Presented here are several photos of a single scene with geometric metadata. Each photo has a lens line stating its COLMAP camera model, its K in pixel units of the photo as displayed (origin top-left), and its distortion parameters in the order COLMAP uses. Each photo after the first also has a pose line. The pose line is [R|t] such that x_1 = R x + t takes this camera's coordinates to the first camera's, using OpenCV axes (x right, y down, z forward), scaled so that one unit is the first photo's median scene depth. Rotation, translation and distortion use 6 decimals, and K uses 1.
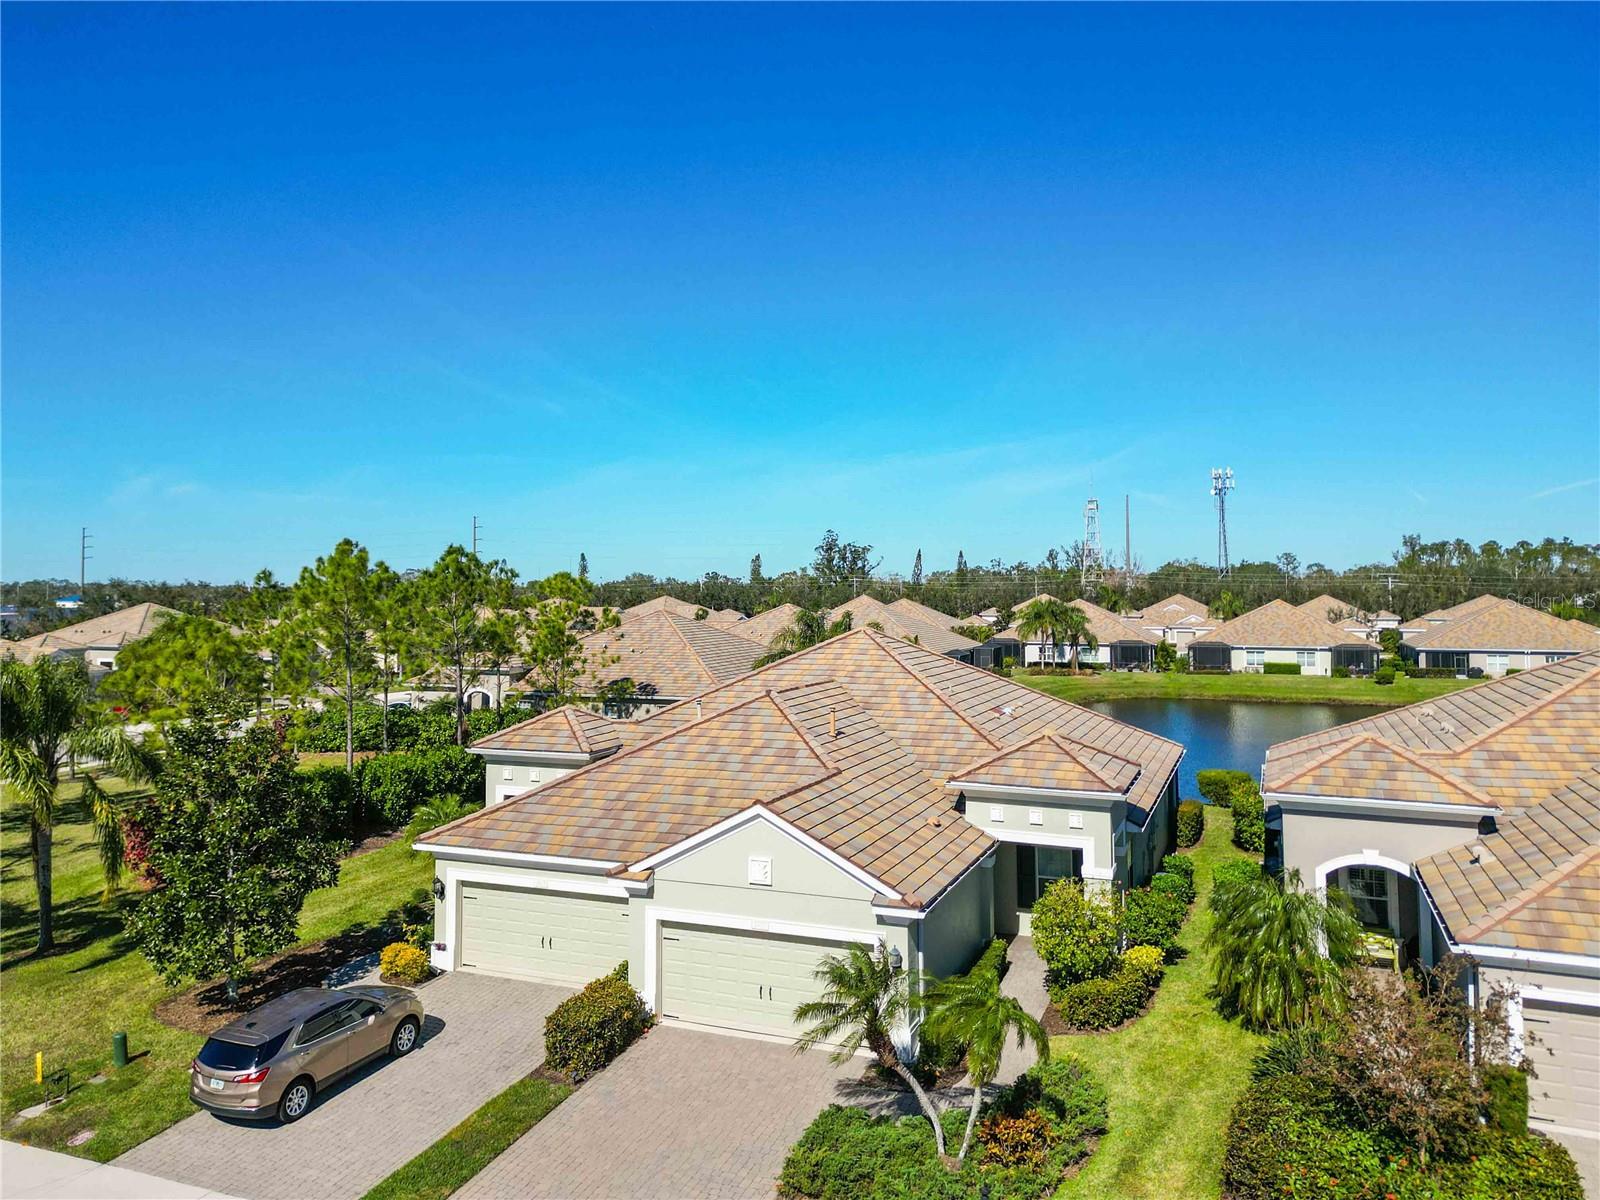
lens RADIAL K [[1142.5, 0, 803.2], [0, 1142.5, 544.0], [0, 0, 1]] dist [0.069555, -0.055327]
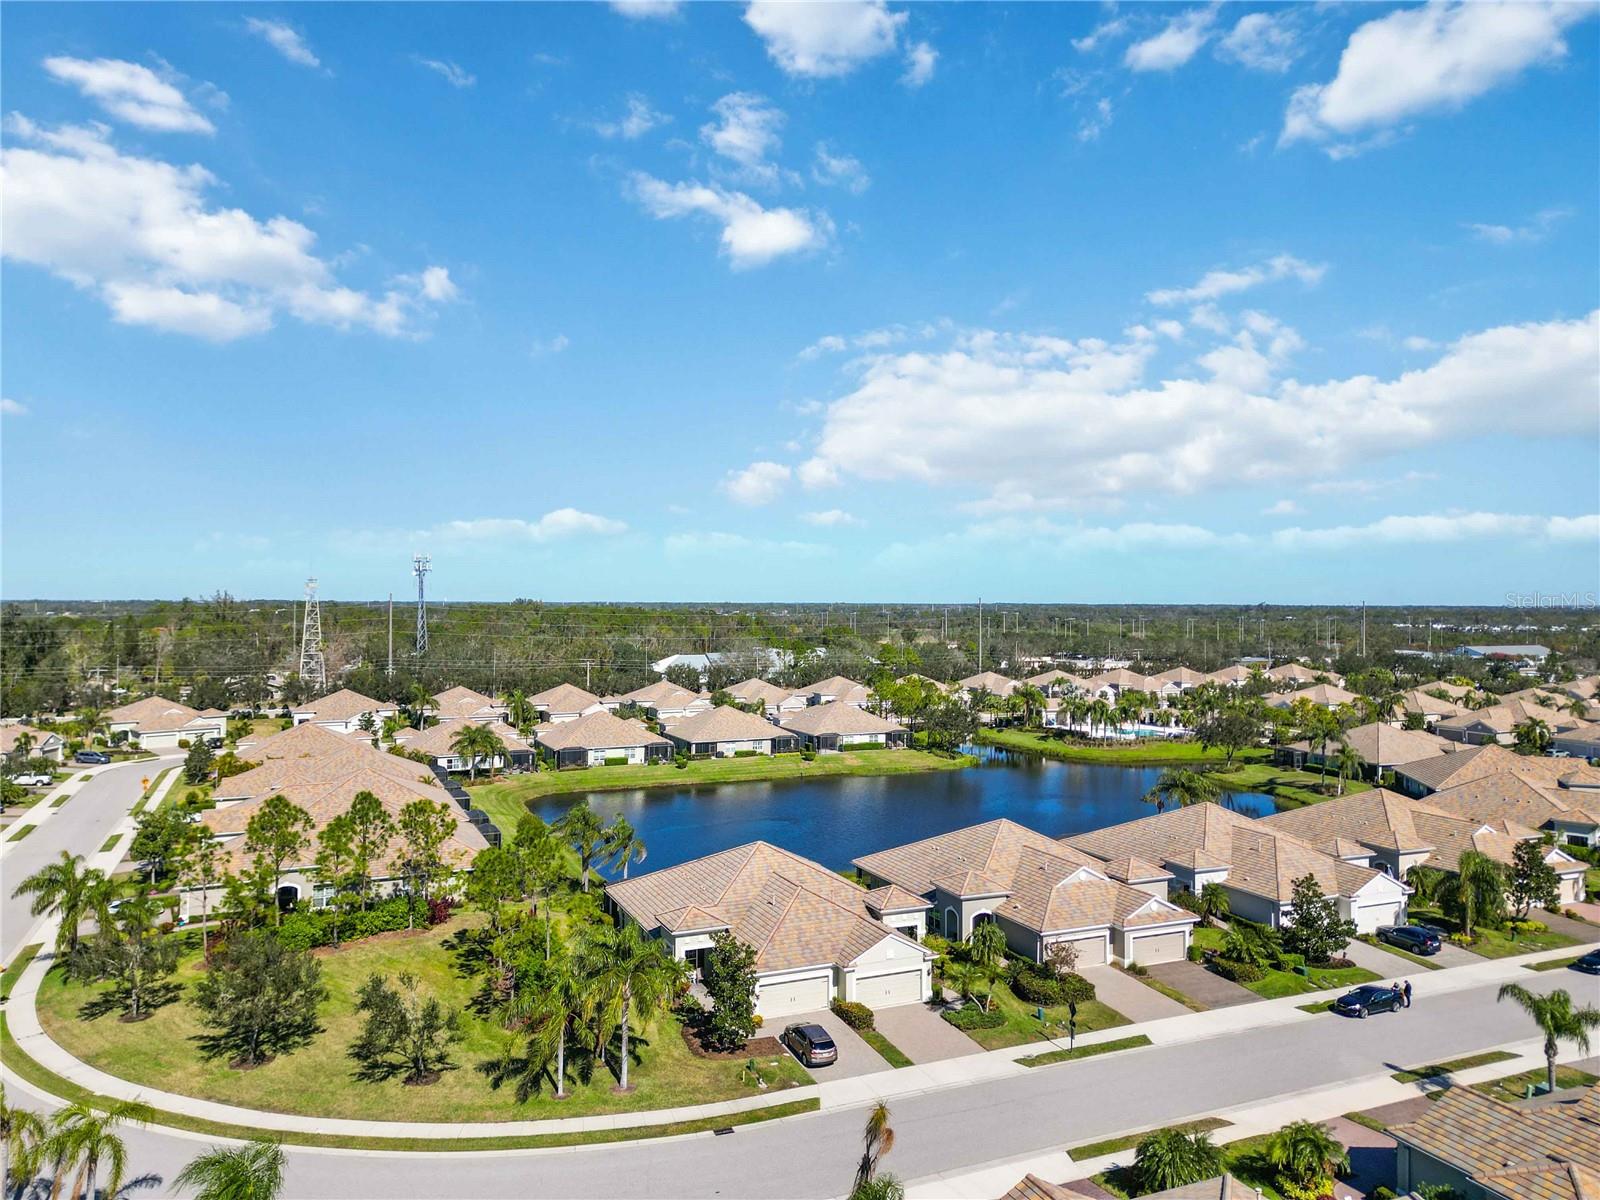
lens RADIAL K [[1117.2, 0, 801.1], [0, 1117.2, 605.0], [0, 0, 1]] dist [0.079253, -0.078491]
pose [[0.695756, 0.003116, 0.718272, -2.047155], [-0.033970, 0.999014, 0.028571, -0.635145], [-0.717475, -0.044278, 0.695176, -0.784004]]
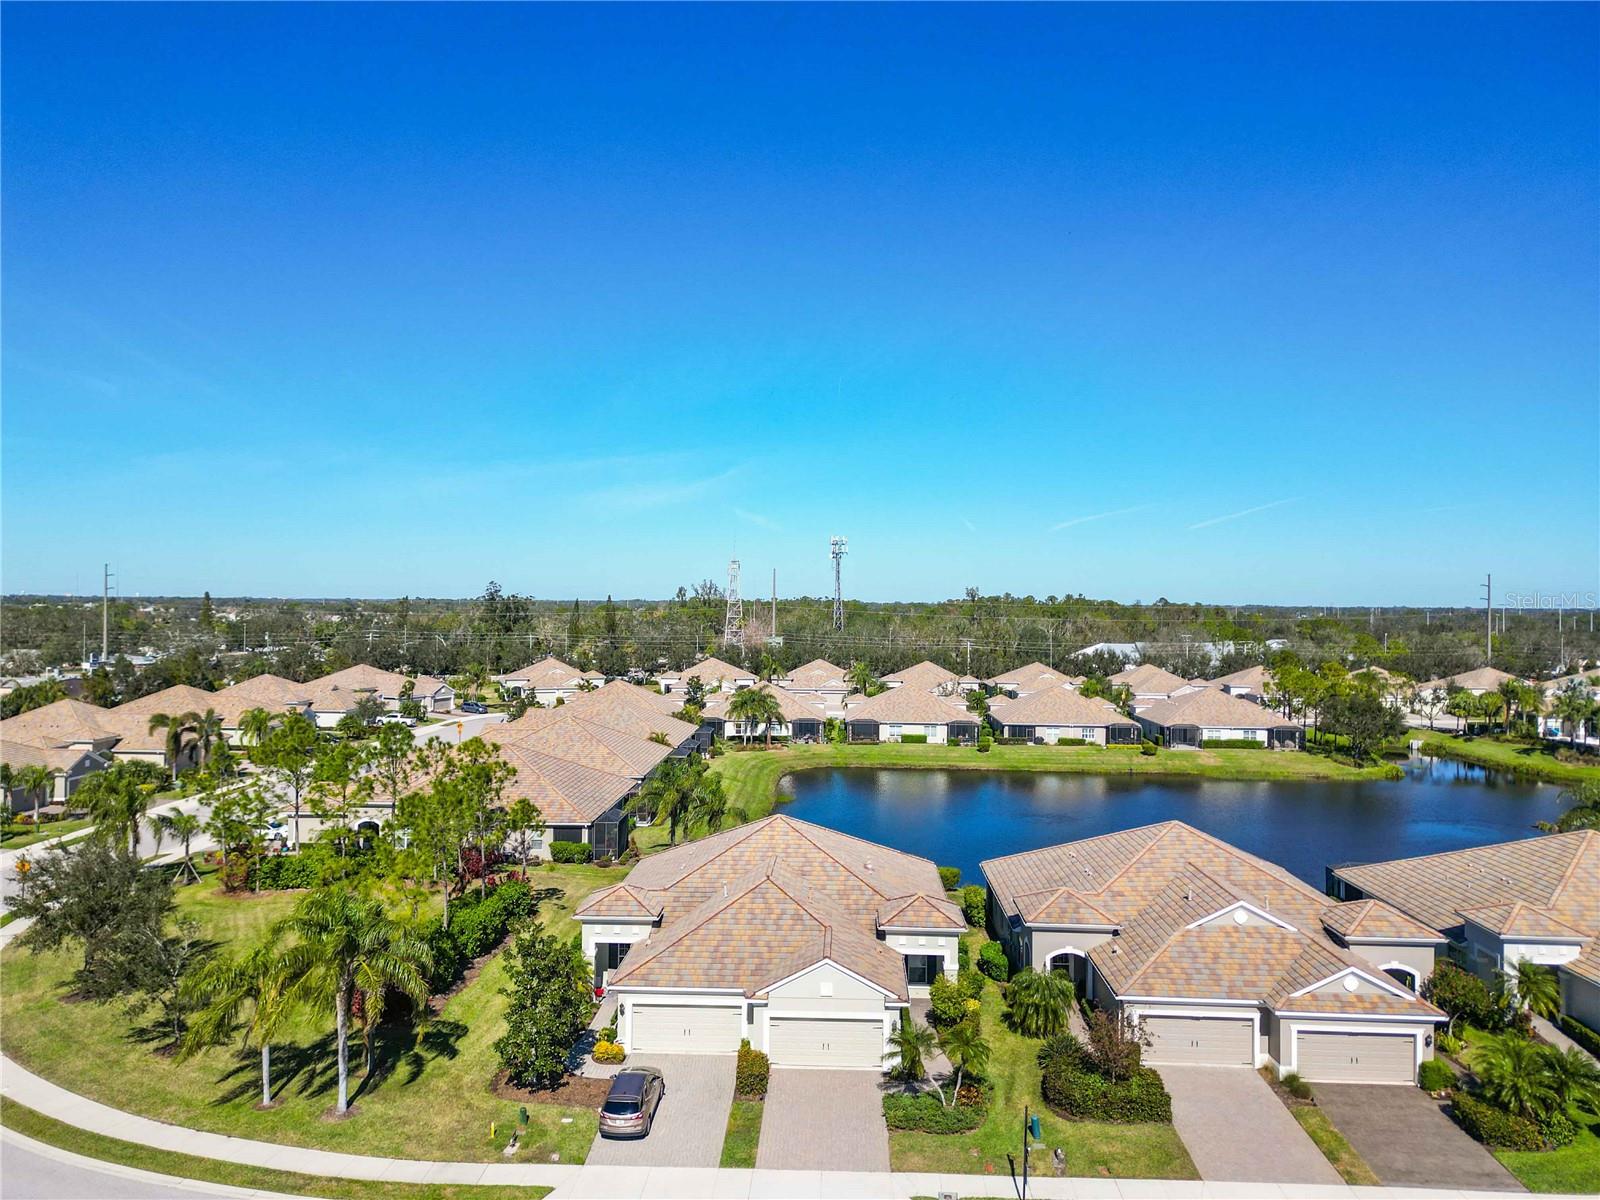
lens RADIAL K [[1117.2, 0, 801.1], [0, 1117.2, 605.0], [0, 0, 1]] dist [0.079253, -0.078491]
pose [[0.940664, 0.010243, 0.339185, -0.659503], [-0.024975, 0.998923, 0.039096, -0.414755], [-0.338420, -0.045247, 0.939907, -0.738289]]
